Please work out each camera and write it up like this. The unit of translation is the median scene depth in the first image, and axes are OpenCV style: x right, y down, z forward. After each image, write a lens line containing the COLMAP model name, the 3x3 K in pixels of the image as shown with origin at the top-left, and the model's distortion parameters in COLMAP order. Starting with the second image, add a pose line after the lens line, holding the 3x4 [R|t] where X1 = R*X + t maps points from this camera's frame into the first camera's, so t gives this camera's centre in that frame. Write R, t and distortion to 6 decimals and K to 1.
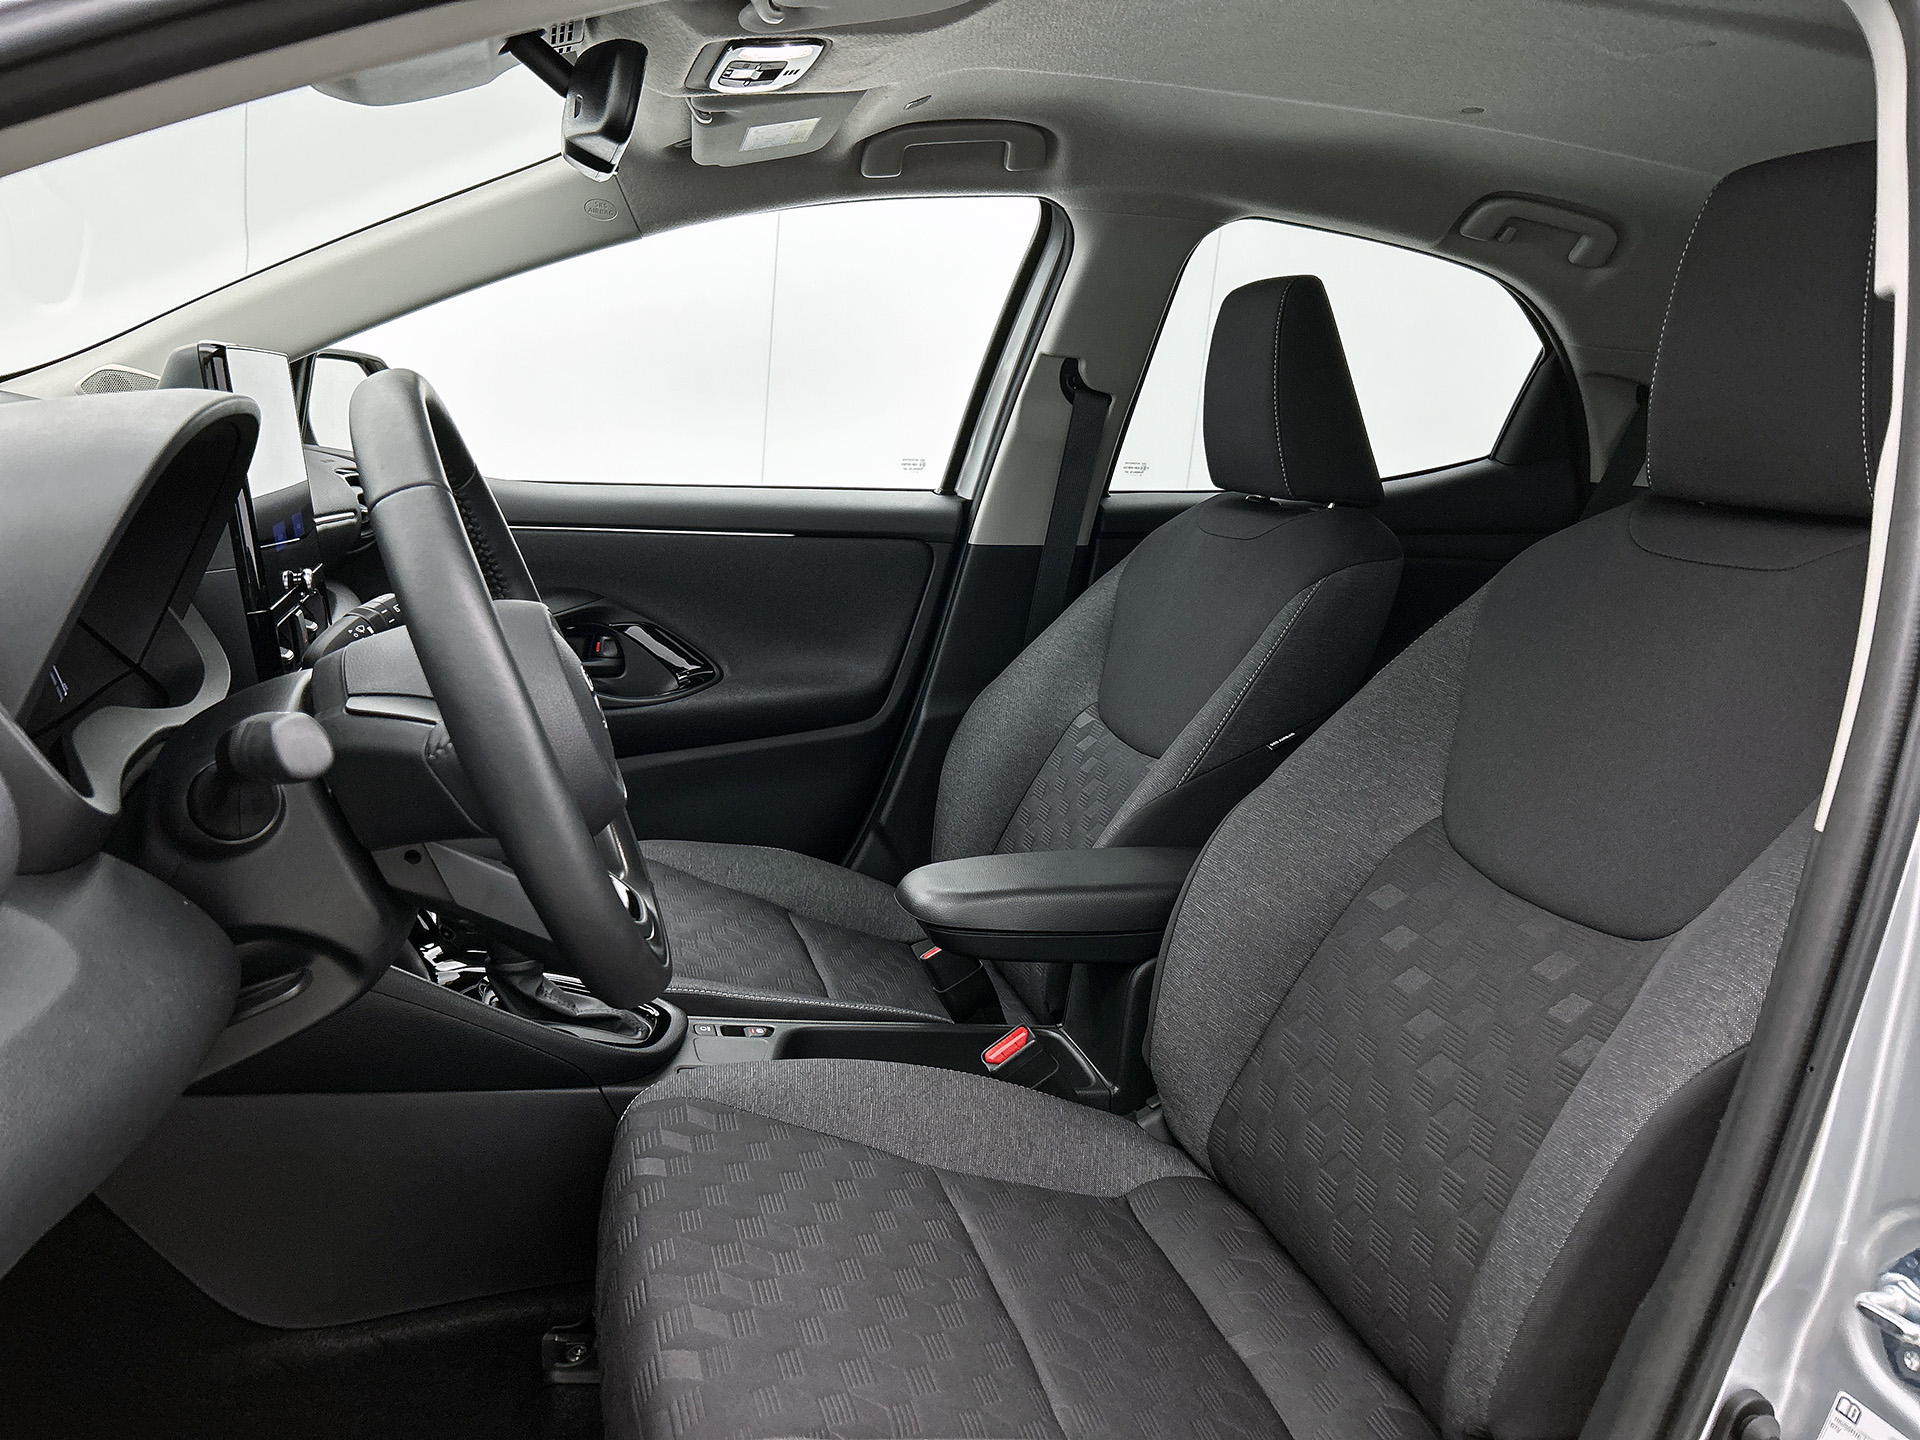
lens RADIAL K [[1454.0, 0, 955.8], [0, 1454.0, 693.9], [0, 0, 1]] dist [0.100160, -0.166241]
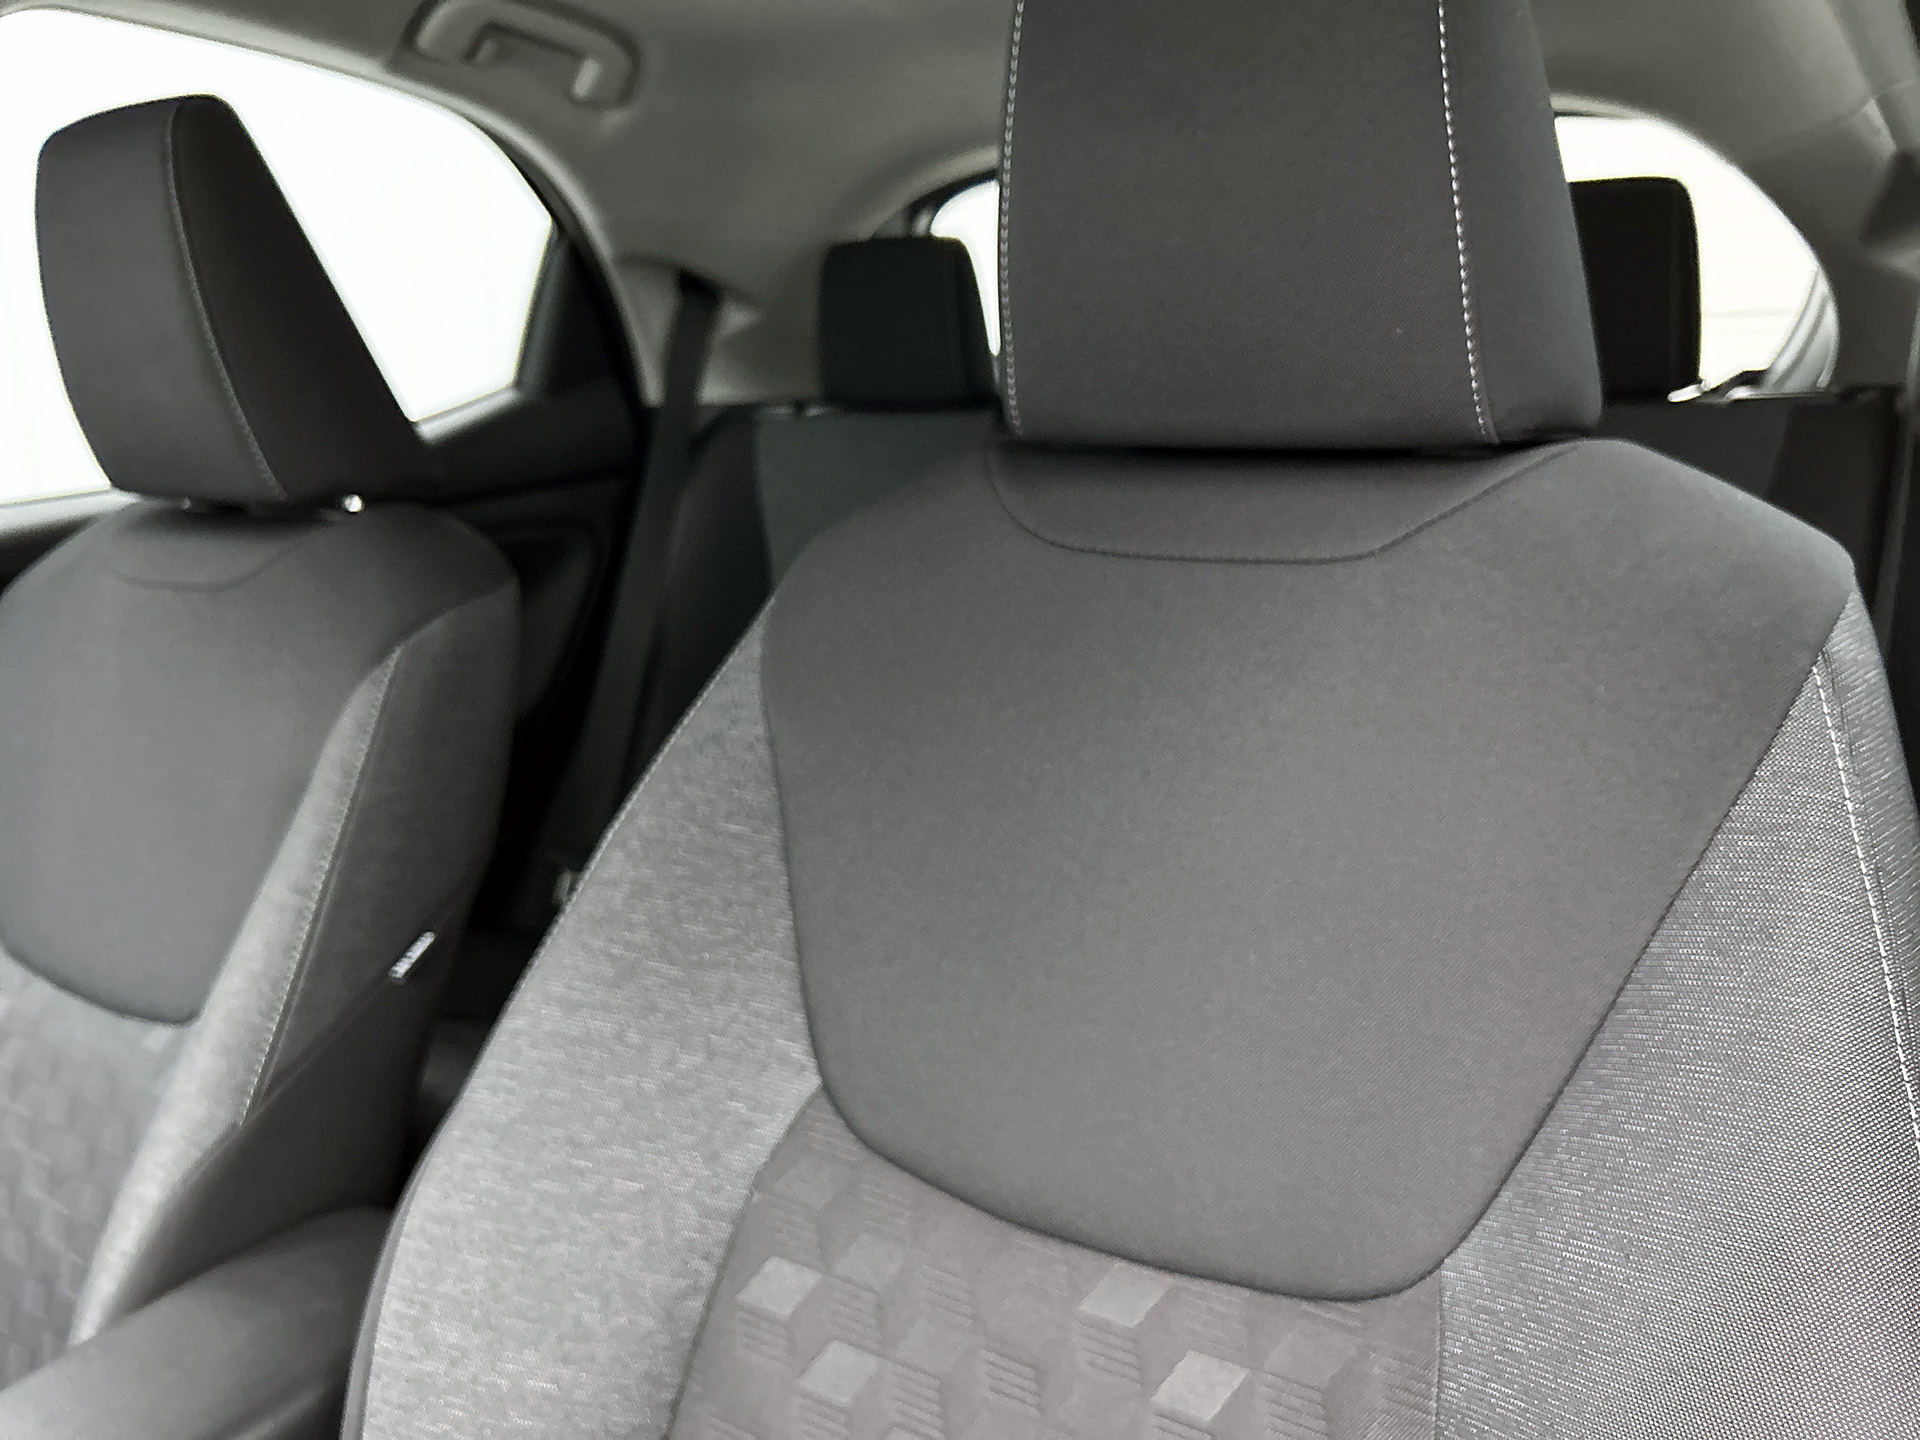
lens RADIAL K [[1422.2, 0, 960.0], [0, 1422.2, 720.0], [0, 0, 1]] dist [-0.006611, -0.003498]
pose [[0.736026, -0.255490, 0.626890, 0.062600], [0.201457, 0.966756, 0.157474, -0.093508], [-0.646283, 0.010386, 0.763027, 0.456432]]
